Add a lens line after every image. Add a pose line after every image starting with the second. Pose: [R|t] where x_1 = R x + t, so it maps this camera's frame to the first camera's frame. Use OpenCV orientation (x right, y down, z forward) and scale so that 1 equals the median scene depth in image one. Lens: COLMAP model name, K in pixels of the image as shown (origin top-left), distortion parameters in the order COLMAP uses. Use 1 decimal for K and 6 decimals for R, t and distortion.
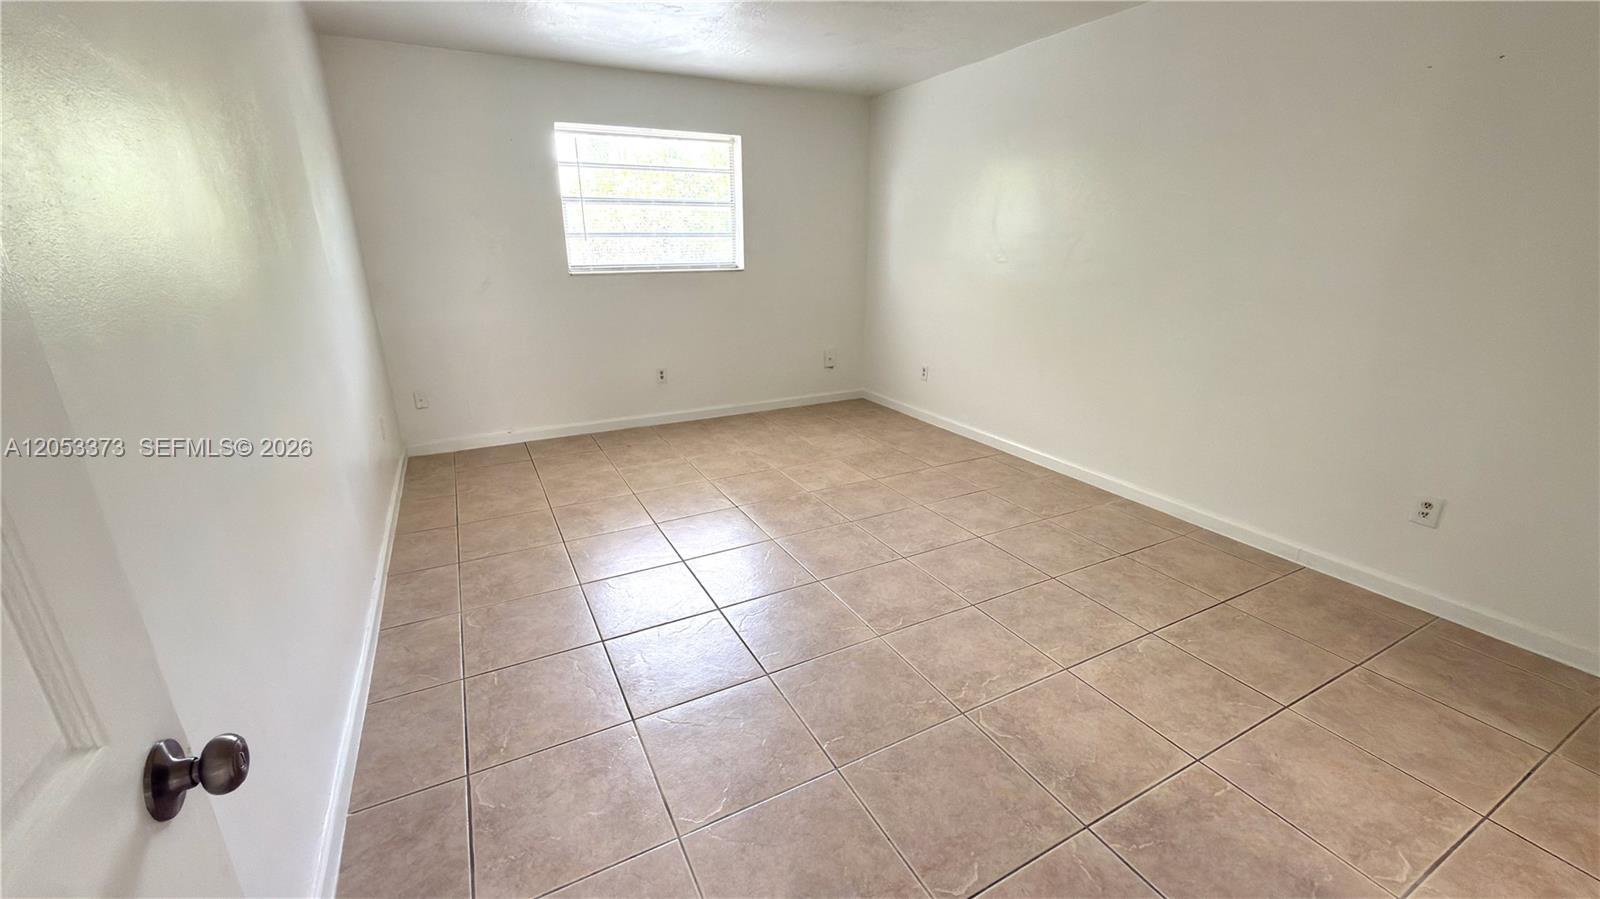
lens RADIAL K [[638.5, 0, 803.6], [0, 638.5, 448.3], [0, 0, 1]] dist [0.000111, -0.000016]
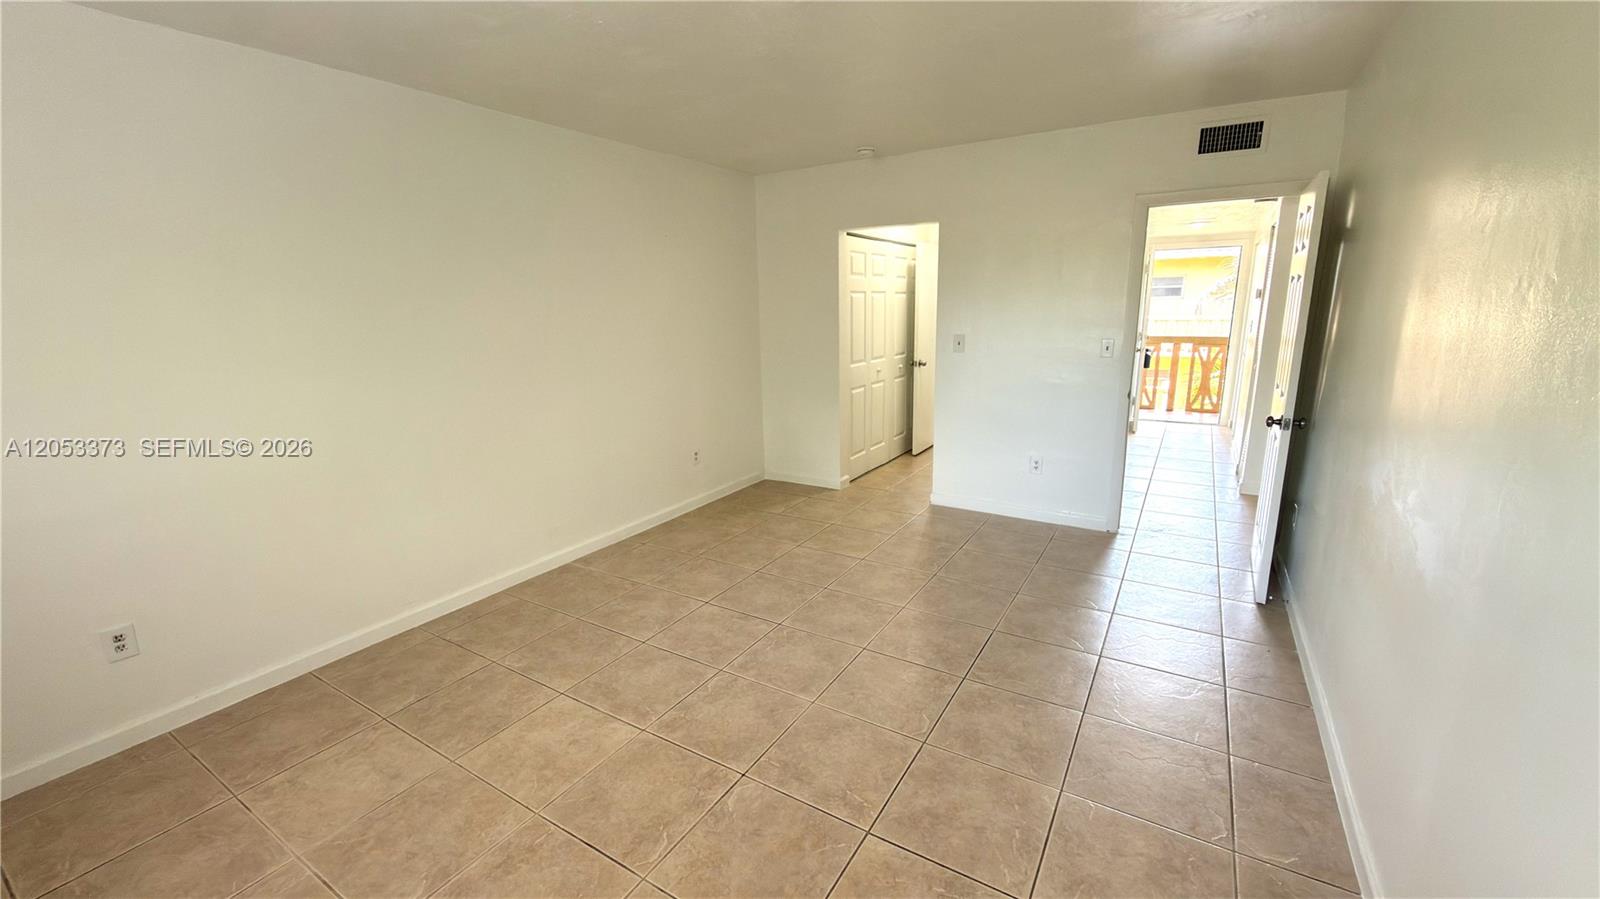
lens RADIAL K [[638.5, 0, 805.0], [0, 638.5, 448.9], [0, 0, 1]] dist [0.000111, -0.000016]
pose [[-0.509703, -0.180079, 0.841294, -0.570865], [0.288562, 0.885426, 0.364352, -0.372323], [-0.810516, 0.428476, -0.399340, 1.048209]]
